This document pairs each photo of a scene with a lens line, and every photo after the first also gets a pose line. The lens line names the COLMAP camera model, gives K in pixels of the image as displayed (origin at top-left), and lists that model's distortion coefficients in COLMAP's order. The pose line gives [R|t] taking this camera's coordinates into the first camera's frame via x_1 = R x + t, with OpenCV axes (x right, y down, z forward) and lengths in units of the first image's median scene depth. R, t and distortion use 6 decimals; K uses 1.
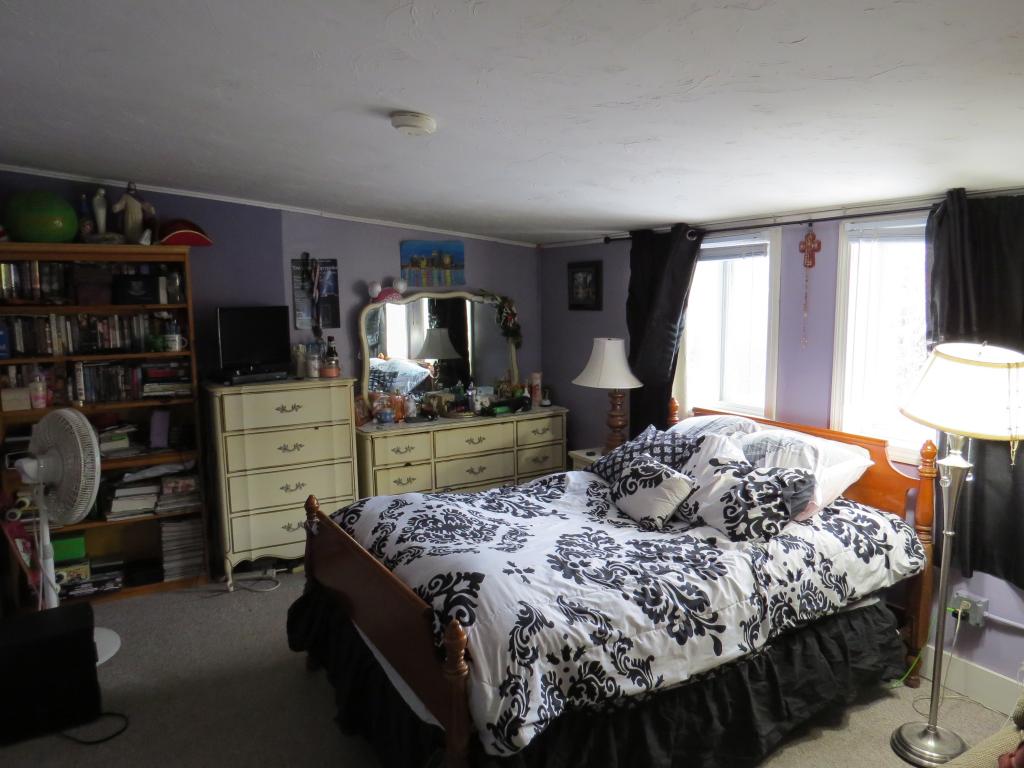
lens RADIAL K [[719.4, 0, 518.7], [0, 719.4, 382.4], [0, 0, 1]] dist [-0.040043, 0.017256]
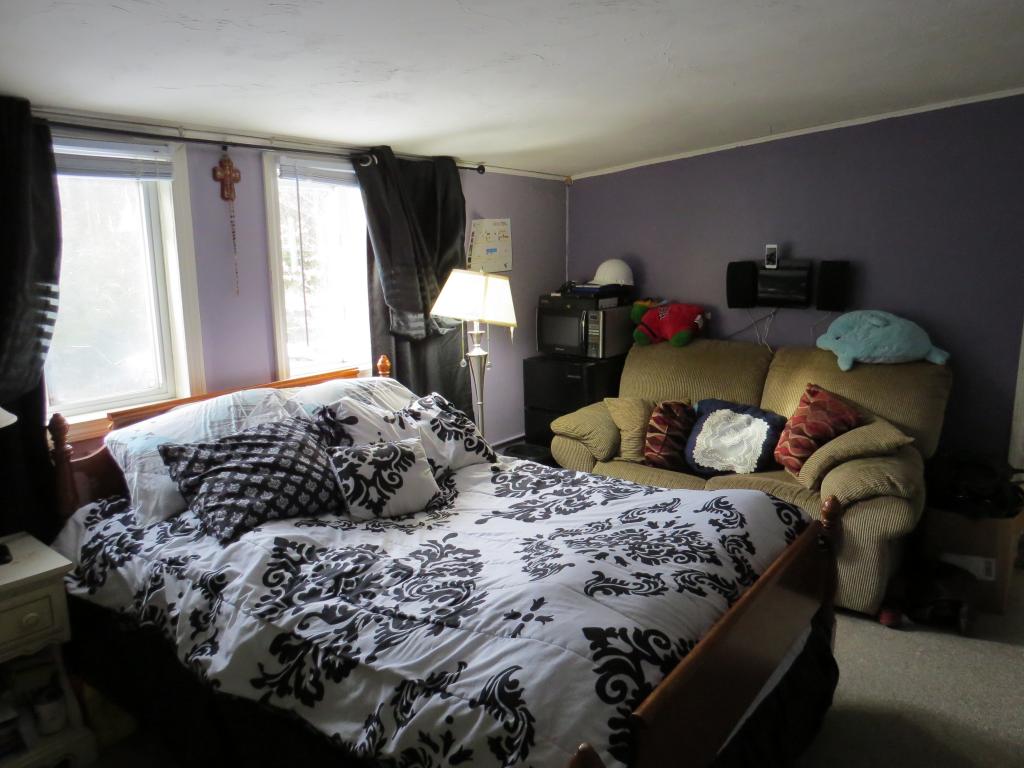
lens RADIAL K [[719.4, 0, 519.4], [0, 719.4, 390.1], [0, 0, 1]] dist [-0.040043, 0.017256]
pose [[-0.369344, -0.167895, 0.914000, -0.570097], [0.127931, 0.964993, 0.228958, -0.103200], [-0.920445, 0.201493, -0.334935, 1.105196]]
